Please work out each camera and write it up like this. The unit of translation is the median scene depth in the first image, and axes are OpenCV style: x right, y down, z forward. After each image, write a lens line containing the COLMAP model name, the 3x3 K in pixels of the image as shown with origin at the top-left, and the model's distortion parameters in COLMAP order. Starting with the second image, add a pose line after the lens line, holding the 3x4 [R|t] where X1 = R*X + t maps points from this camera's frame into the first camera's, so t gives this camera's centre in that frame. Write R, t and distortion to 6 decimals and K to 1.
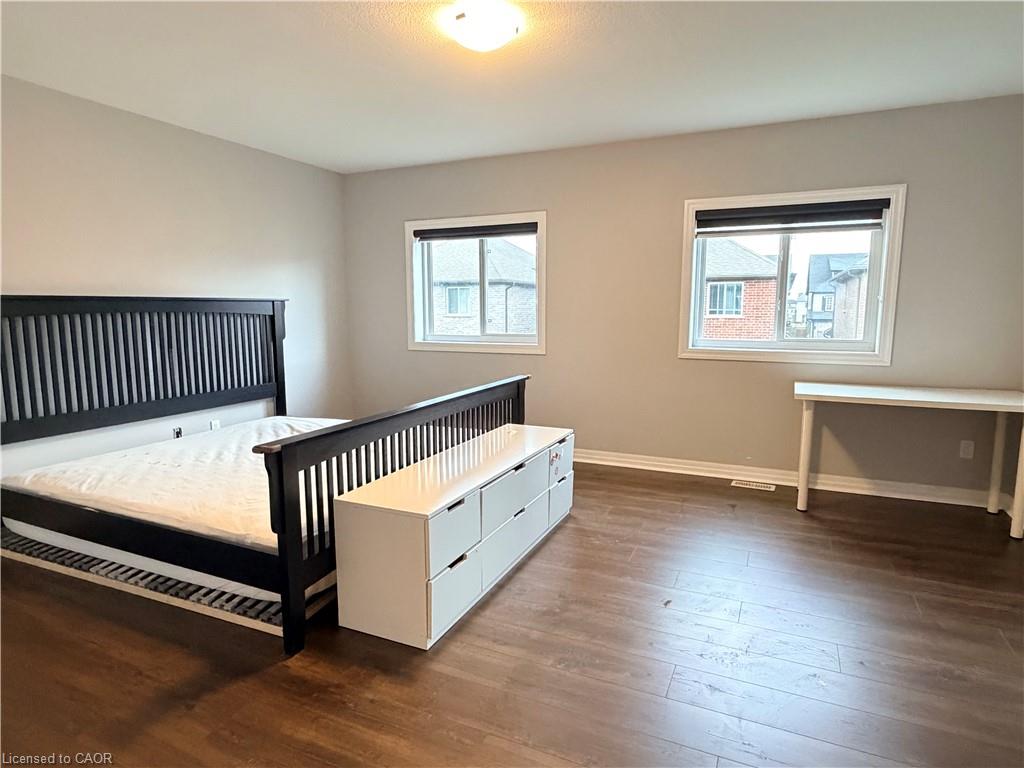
lens RADIAL K [[590.5, 0, 510.2], [0, 590.5, 384.9], [0, 0, 1]] dist [0.002765, 0.000043]
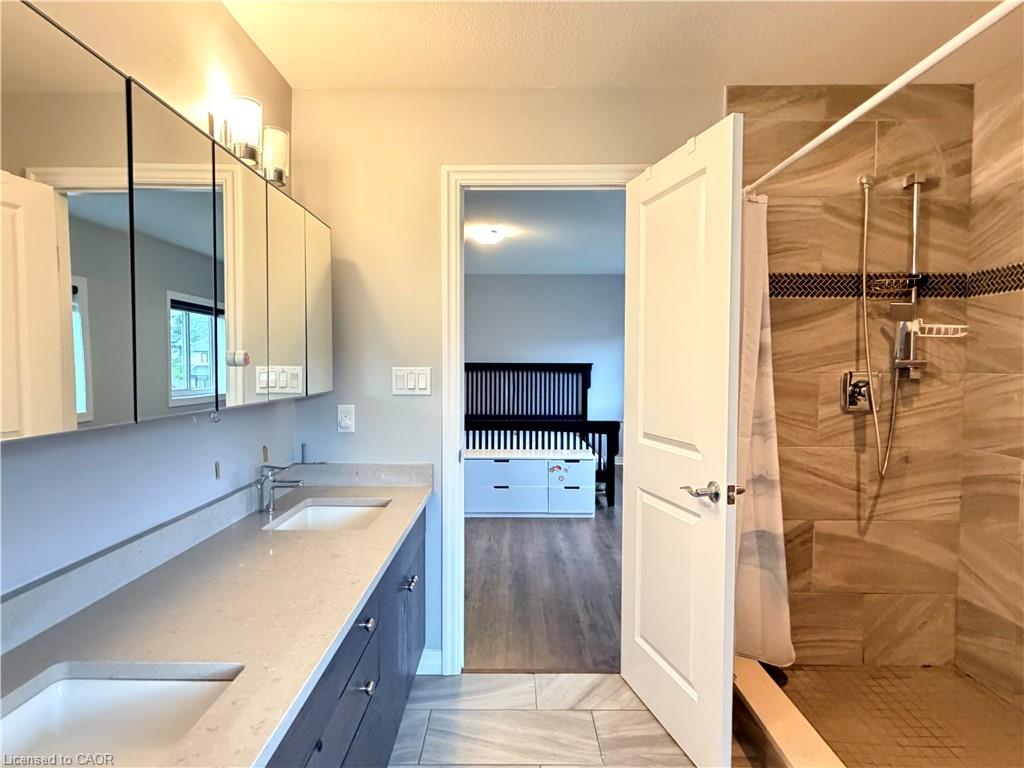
lens RADIAL K [[590.5, 0, 513.7], [0, 590.5, 383.3], [0, 0, 1]] dist [0.002765, 0.000043]
pose [[0.424114, 0.036428, -0.904876, 1.874384], [-0.122537, 0.992310, -0.017485, -0.075128], [0.897280, 0.118297, 0.425316, 0.289122]]
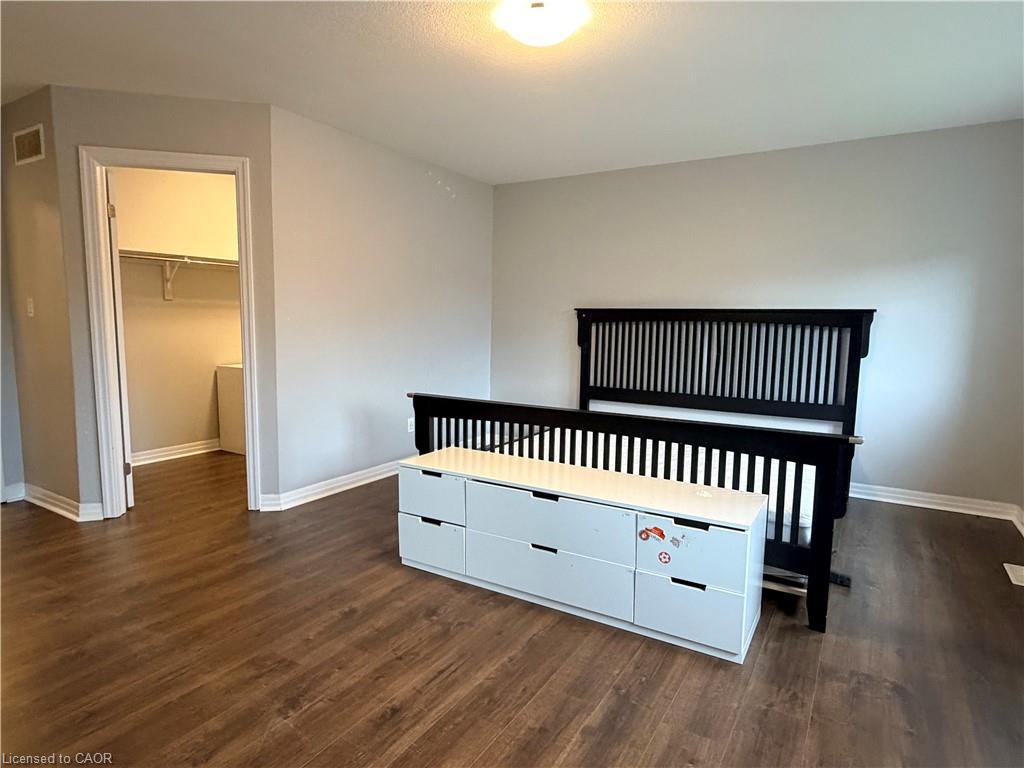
lens RADIAL K [[590.5, 0, 506.8], [0, 590.5, 385.9], [0, 0, 1]] dist [0.002765, 0.000043]
pose [[-0.114443, 0.116716, -0.986550, 0.995803], [-0.146429, 0.980246, 0.132956, -0.147196], [0.982579, 0.159675, -0.095091, 1.152753]]
